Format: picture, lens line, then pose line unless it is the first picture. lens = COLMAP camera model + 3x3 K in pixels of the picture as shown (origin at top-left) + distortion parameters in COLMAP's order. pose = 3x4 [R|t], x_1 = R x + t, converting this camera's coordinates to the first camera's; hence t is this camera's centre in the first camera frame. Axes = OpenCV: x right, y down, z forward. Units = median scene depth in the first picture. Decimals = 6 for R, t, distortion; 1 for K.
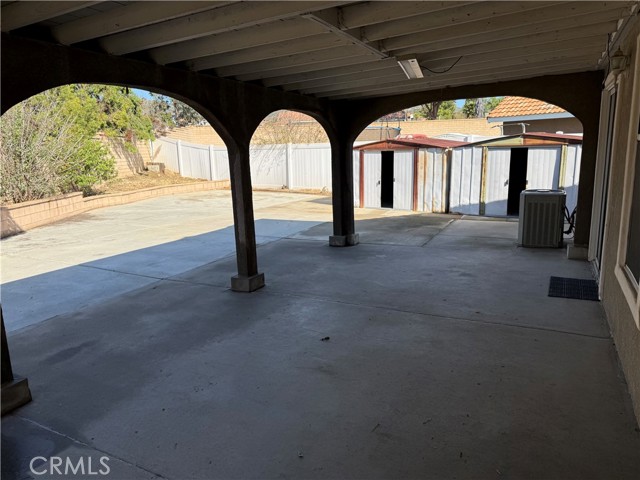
lens RADIAL K [[449.8, 0, 319.8], [0, 449.8, 249.9], [0, 0, 1]] dist [0.072281, -0.119459]
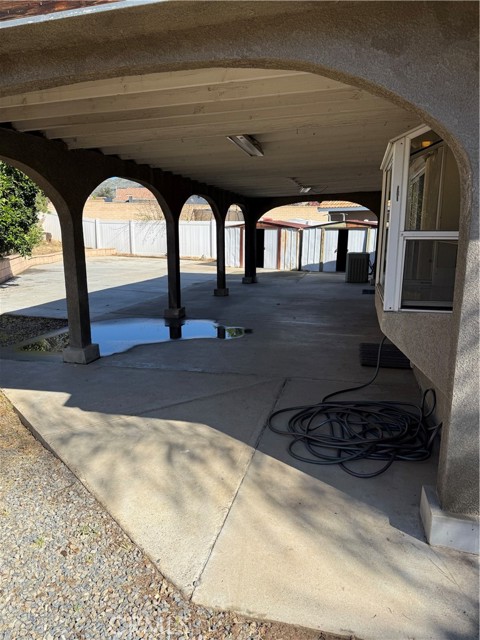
lens RADIAL K [[455.0, 0, 223.0], [0, 455.0, 352.2], [0, 0, 1]] dist [0.113522, -0.194420]
pose [[0.981840, -0.014774, 0.189134, -0.287857], [0.006287, 0.998949, 0.045395, 0.130991], [-0.189606, -0.043381, 0.980901, -0.531169]]
